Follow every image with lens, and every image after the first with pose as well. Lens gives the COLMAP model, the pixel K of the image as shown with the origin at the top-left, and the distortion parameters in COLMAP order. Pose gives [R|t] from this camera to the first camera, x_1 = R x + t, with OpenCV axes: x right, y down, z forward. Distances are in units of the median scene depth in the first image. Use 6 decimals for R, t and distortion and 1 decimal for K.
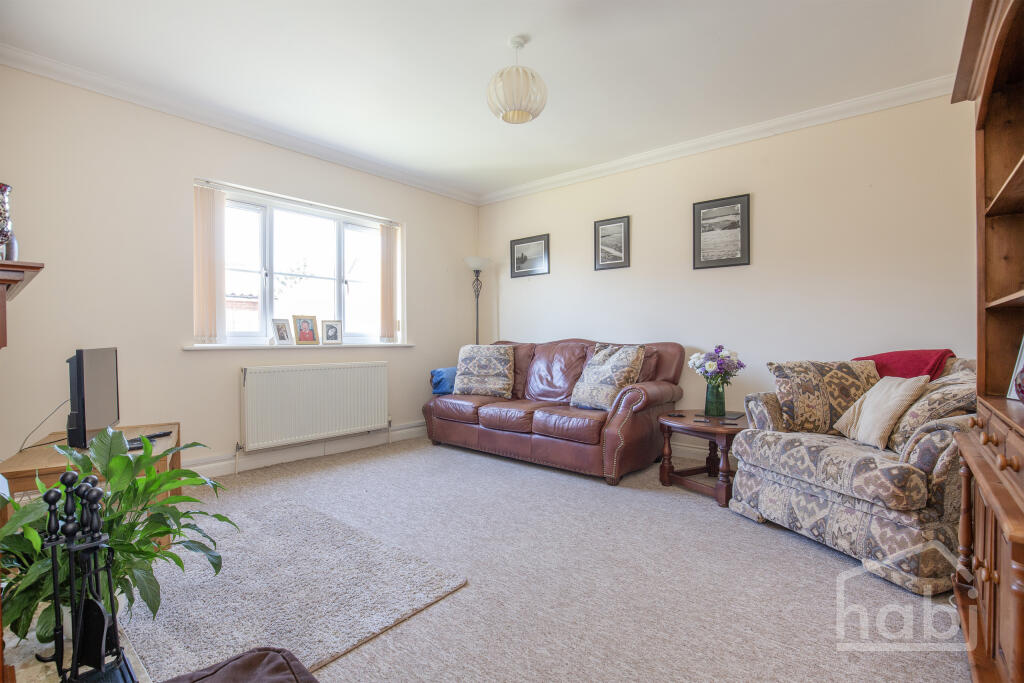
lens RADIAL K [[468.1, 0, 512.0], [0, 468.1, 341.5], [0, 0, 1]] dist [-0.000990, -0.000083]
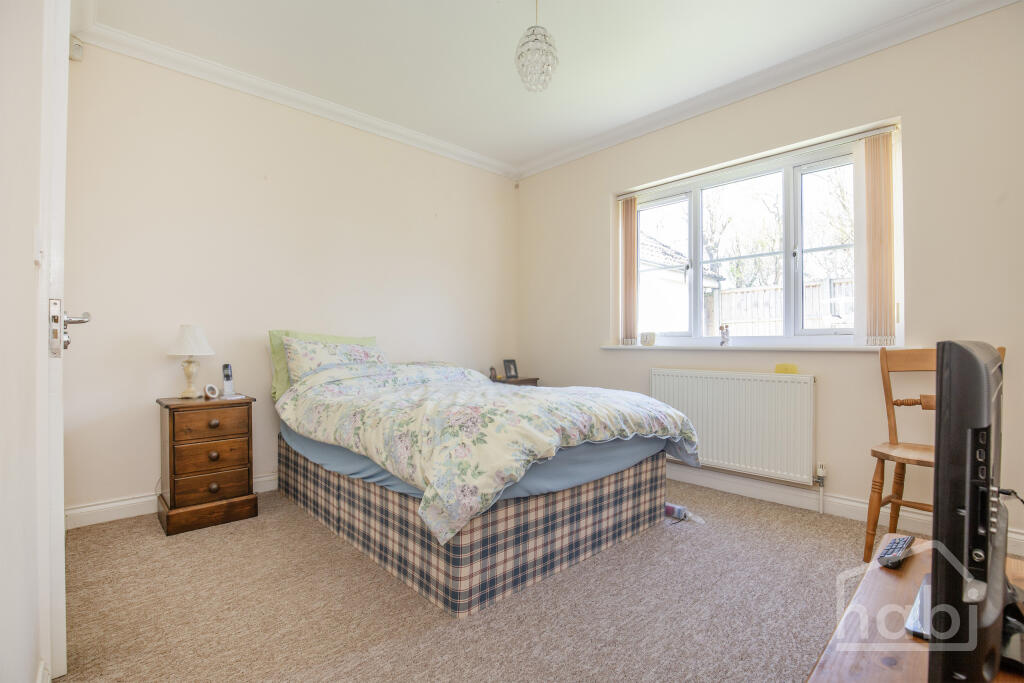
lens RADIAL K [[468.1, 0, 512.0], [0, 468.1, 341.5], [0, 0, 1]] dist [-0.000990, -0.000083]
pose [[-0.089970, 0.008280, -0.995910, 0.367481], [-0.000383, 0.999965, 0.008349, -0.006391], [0.995944, 0.001132, -0.089964, 0.669131]]
